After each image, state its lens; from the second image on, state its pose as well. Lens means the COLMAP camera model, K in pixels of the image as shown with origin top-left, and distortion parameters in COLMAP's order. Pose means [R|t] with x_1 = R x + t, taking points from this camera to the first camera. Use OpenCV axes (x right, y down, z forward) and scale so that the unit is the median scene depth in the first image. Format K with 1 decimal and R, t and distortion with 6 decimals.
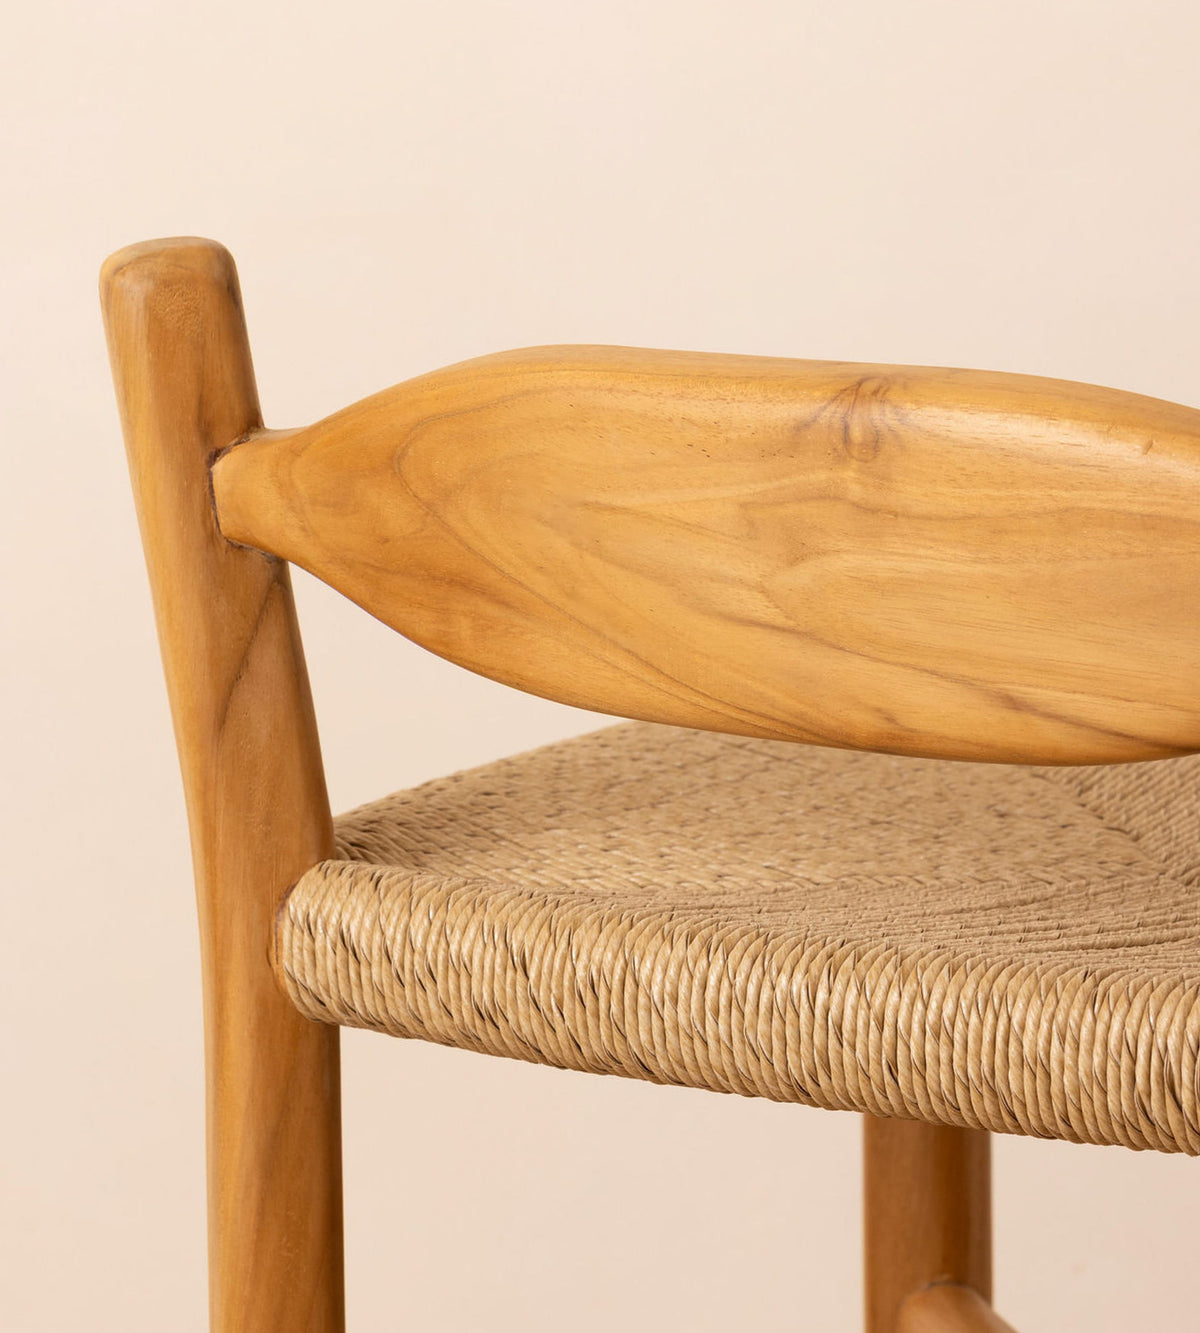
lens RADIAL K [[9476.0, 0, 600.0], [0, 9476.0, 666.5], [0, 0, 1]] dist [0.298203, -47.113588]
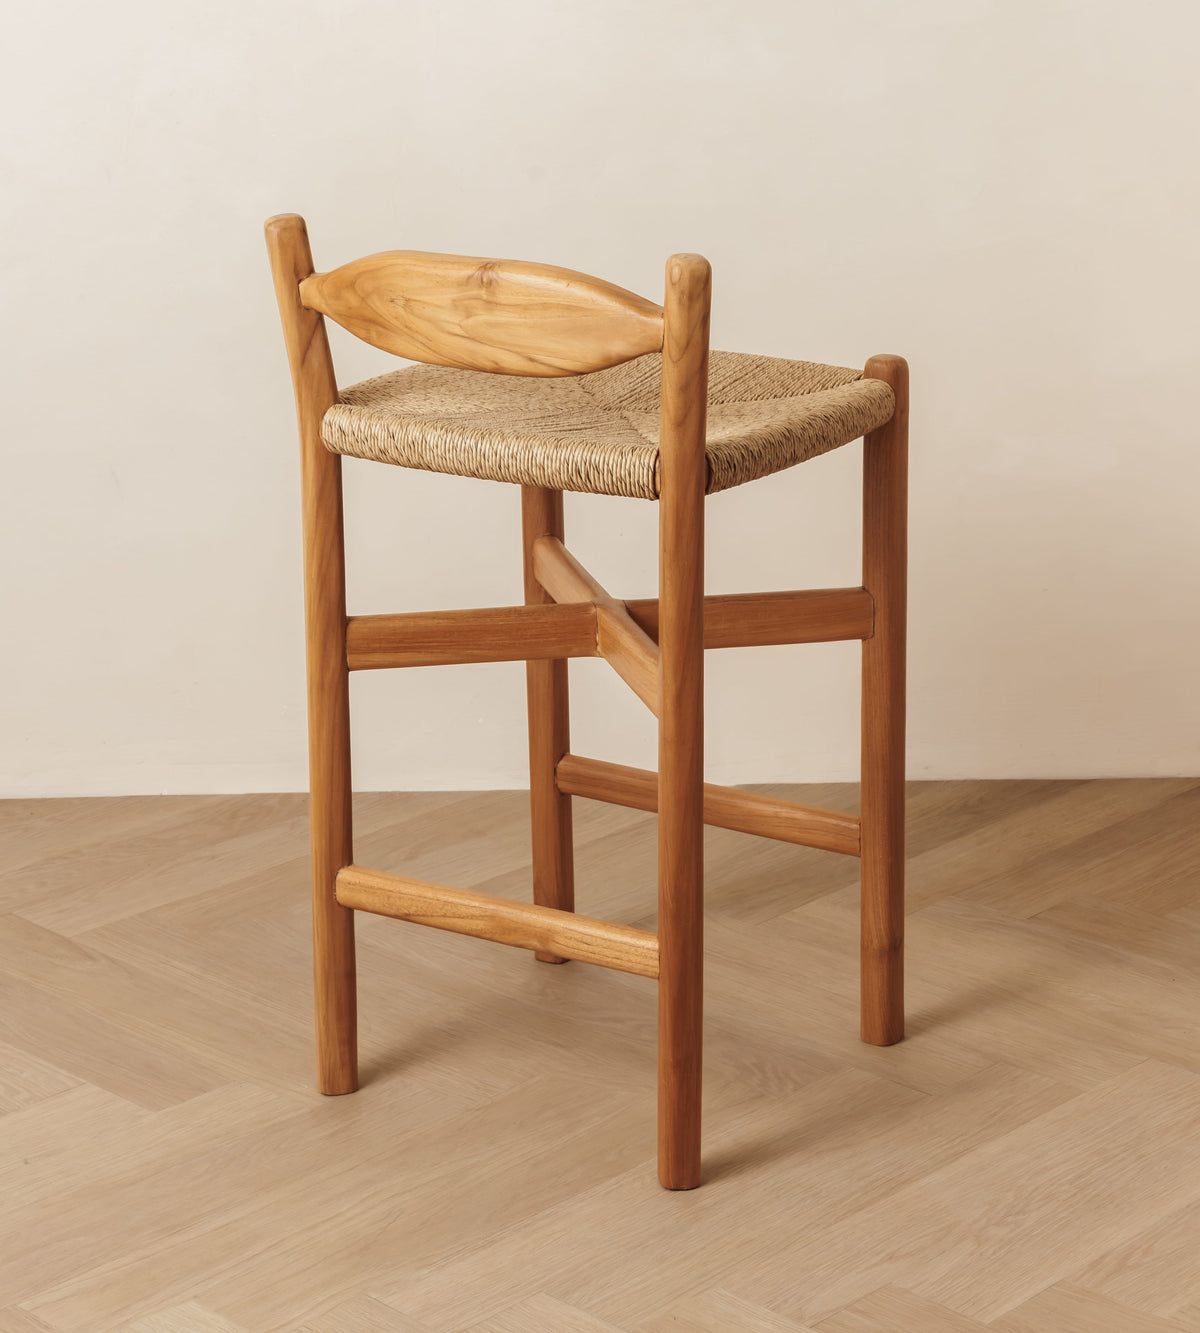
lens RADIAL K [[9476.0, 0, 600.0], [0, 9476.0, 666.5], [0, 0, 1]] dist [0.298203, -47.113588]
pose [[0.999063, -0.002249, -0.043214, 0.207554], [0.004983, 0.997986, 0.063246, -0.097588], [0.042985, -0.063402, 0.997062, -2.308111]]
